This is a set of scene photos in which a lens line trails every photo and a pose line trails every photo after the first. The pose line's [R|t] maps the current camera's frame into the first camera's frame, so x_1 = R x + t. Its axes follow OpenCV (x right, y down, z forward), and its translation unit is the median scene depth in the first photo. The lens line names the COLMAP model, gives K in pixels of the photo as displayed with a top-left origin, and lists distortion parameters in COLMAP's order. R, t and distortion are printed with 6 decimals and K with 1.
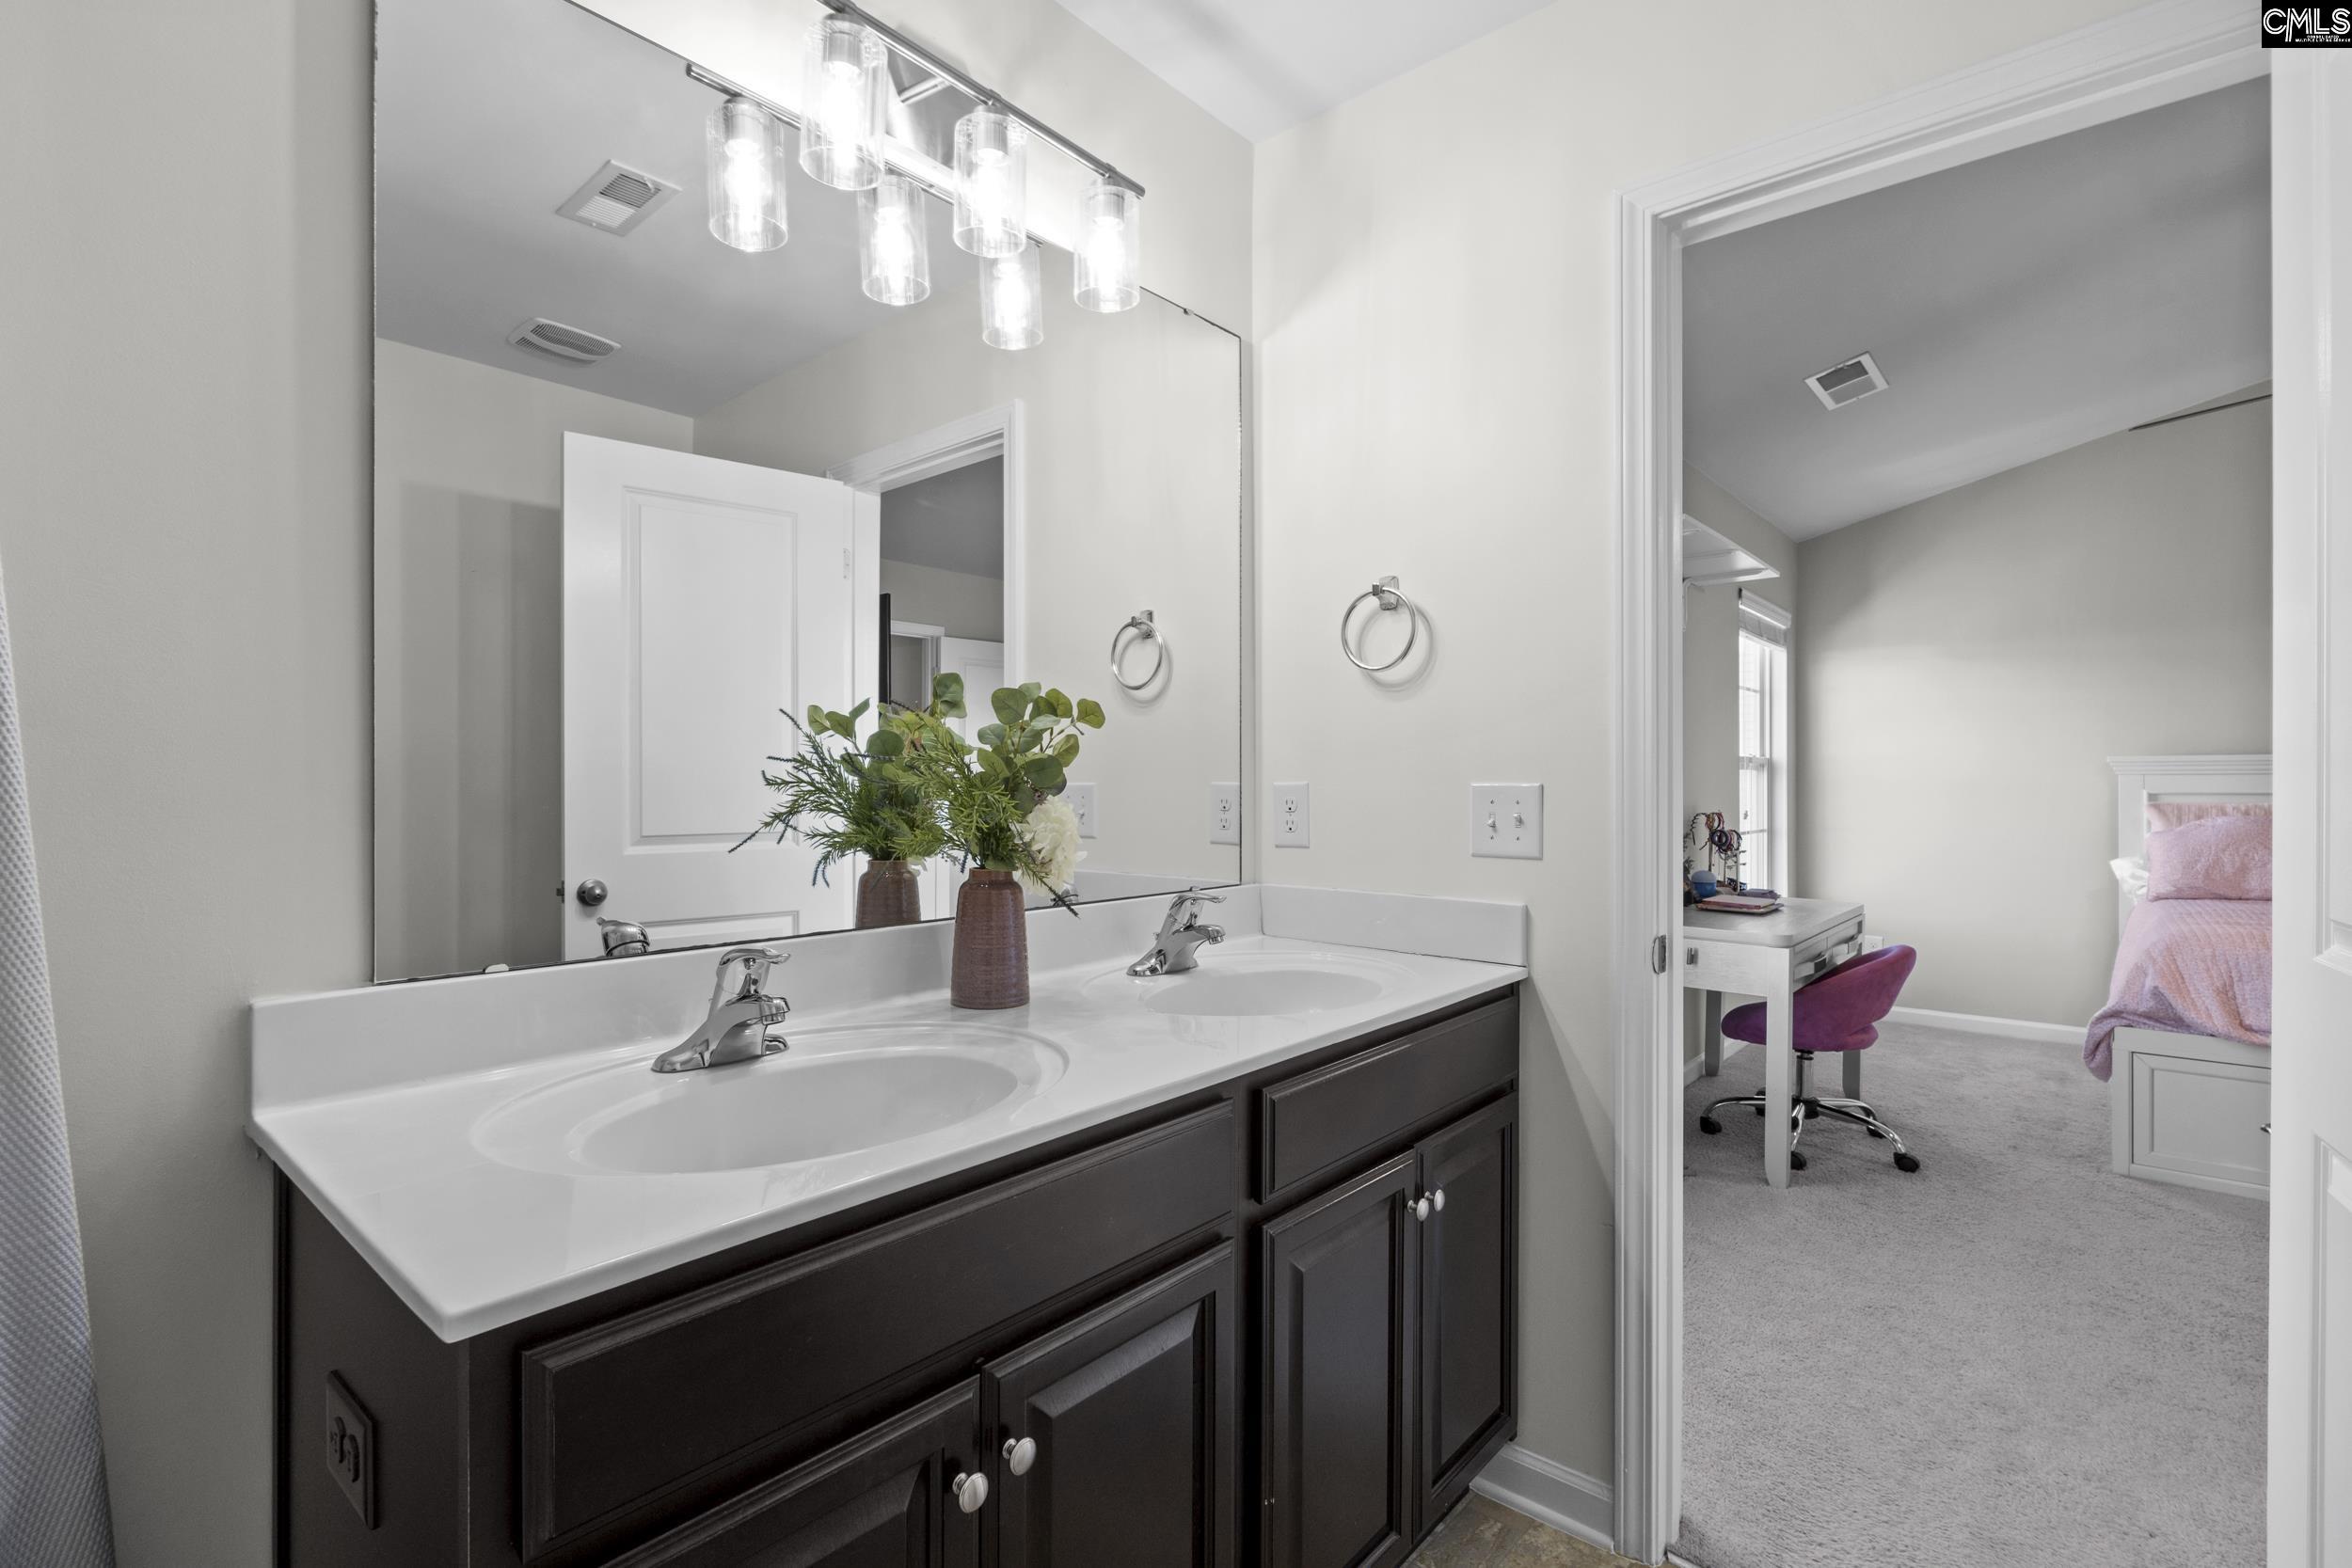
lens RADIAL K [[1080.9, 0, 1176.0], [0, 1080.9, 784.0], [0, 0, 1]] dist [0.002457, 0.000242]
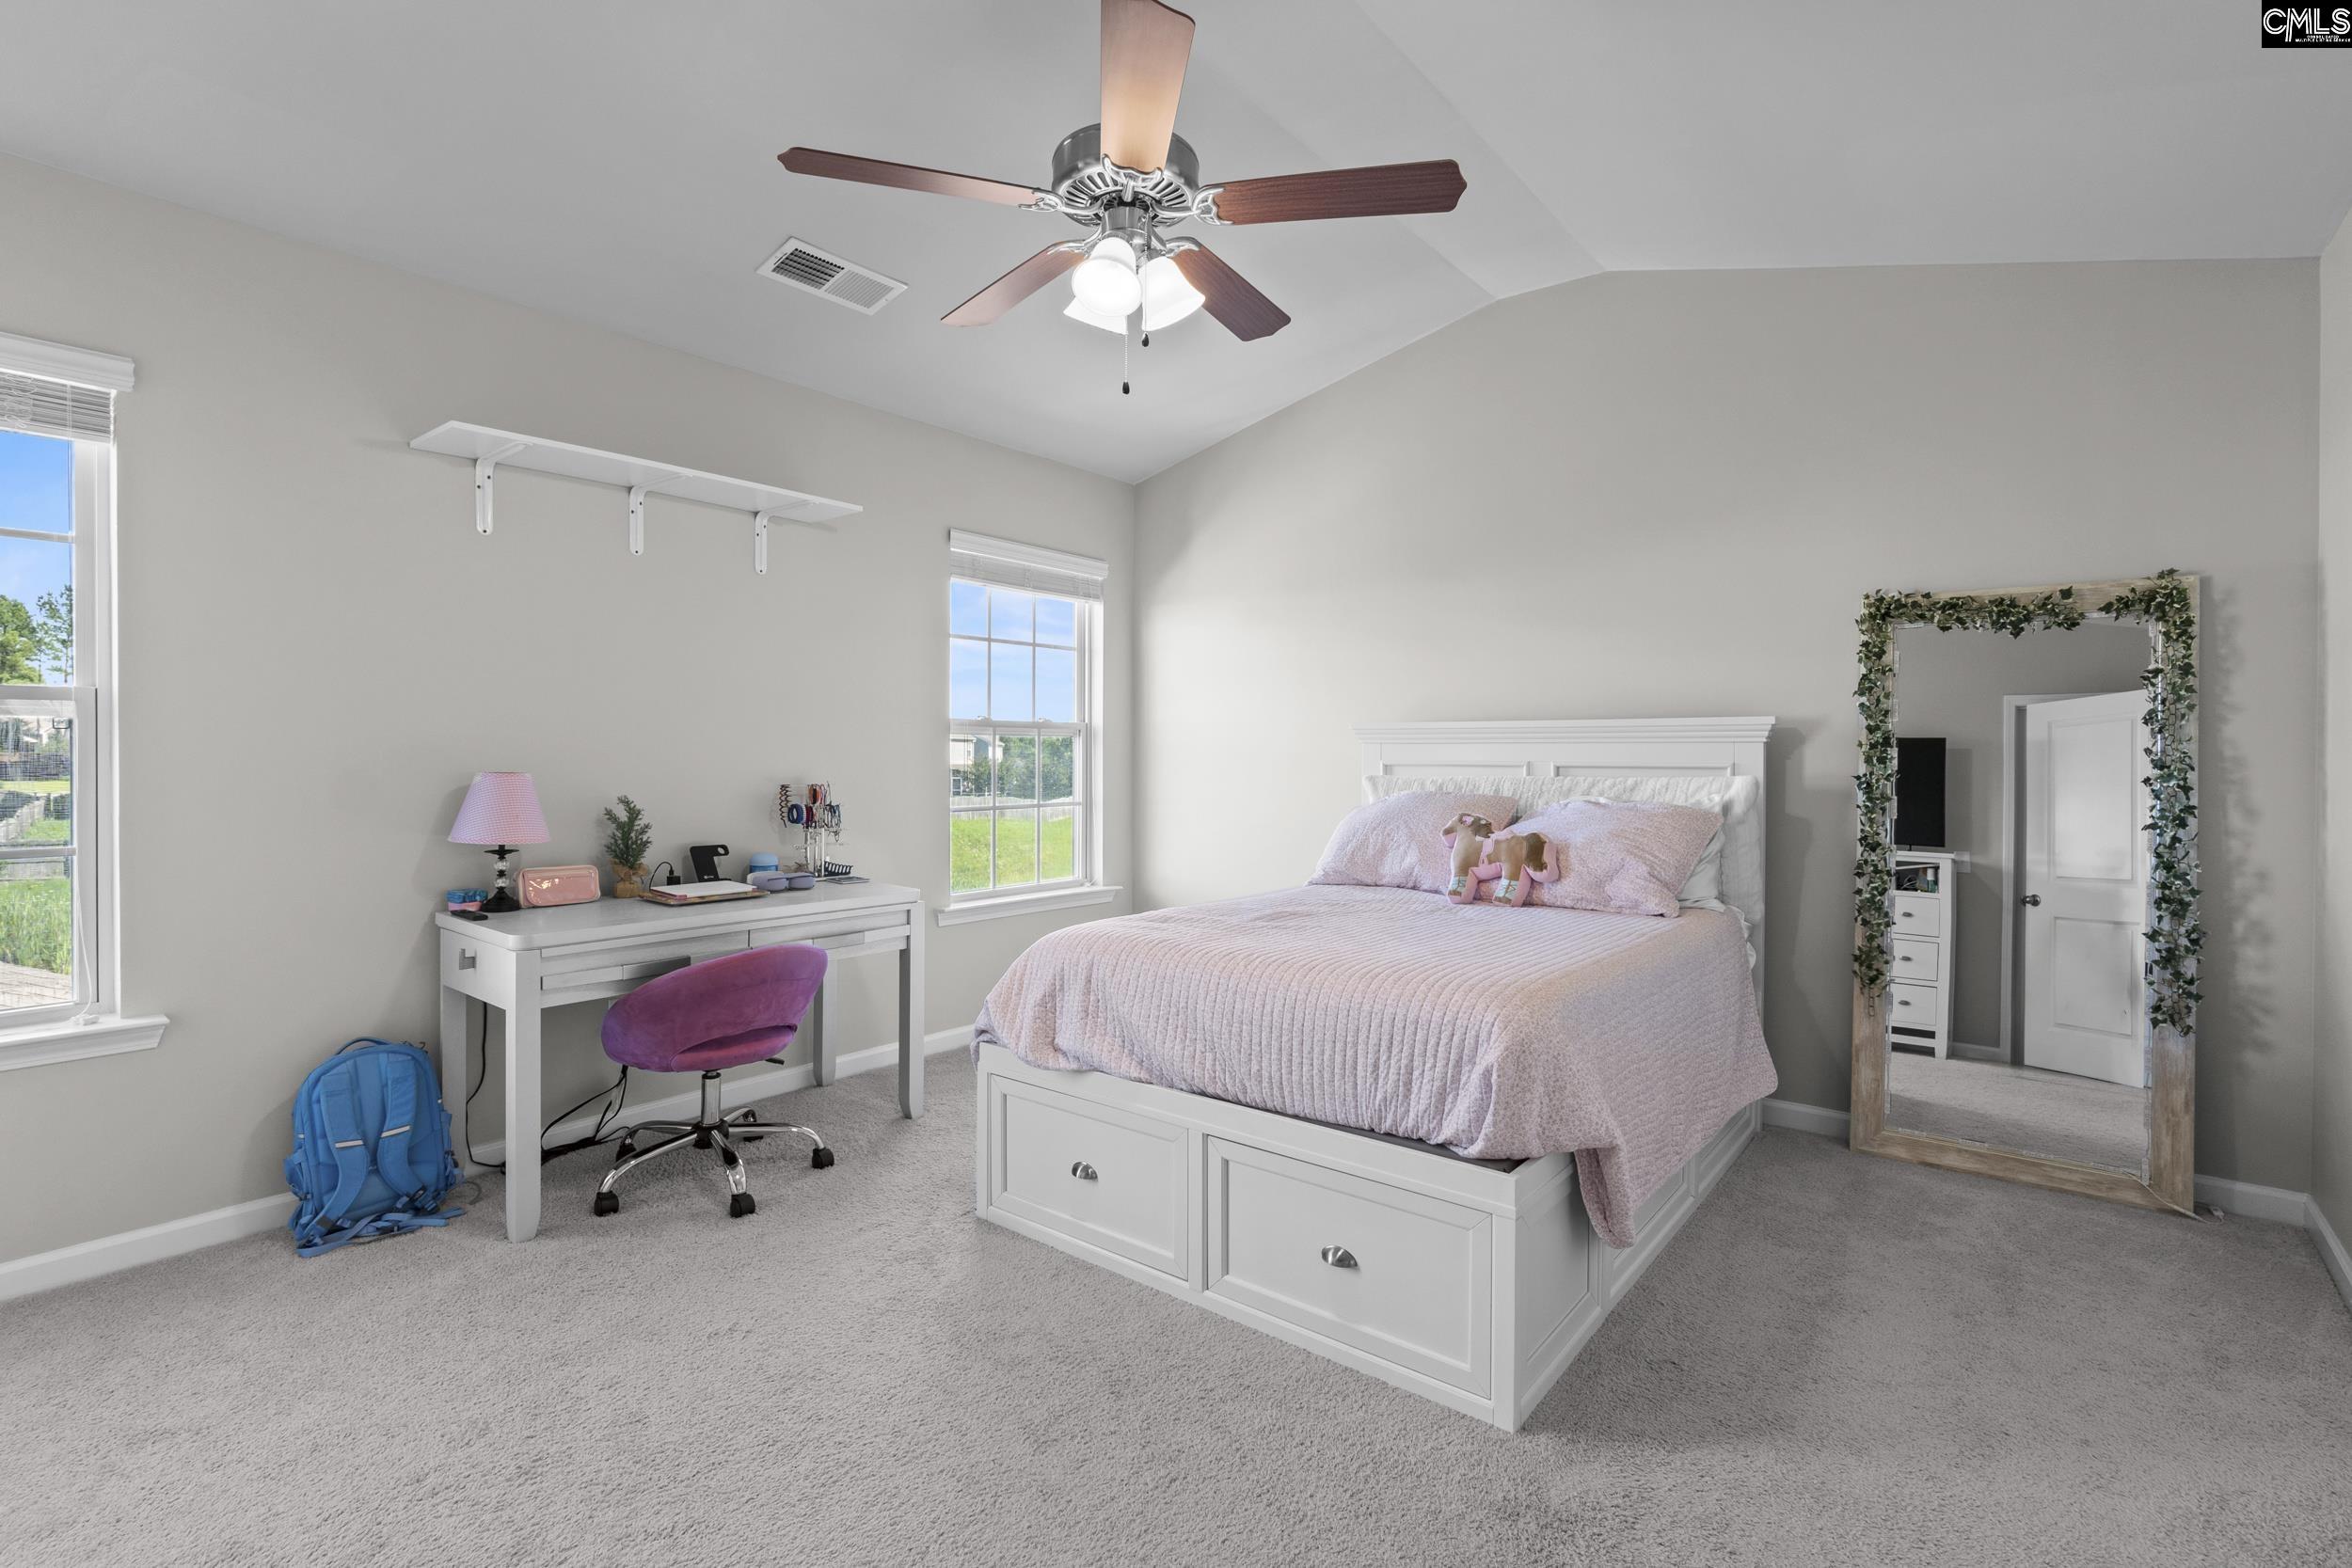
lens RADIAL K [[1080.9, 0, 1176.0], [0, 1080.9, 784.0], [0, 0, 1]] dist [0.002457, 0.000242]
pose [[0.999511, 0.003533, 0.031059, 0.779122], [-0.004376, 0.999622, 0.027125, 0.001632], [-0.030951, -0.027247, 0.999149, 0.132987]]
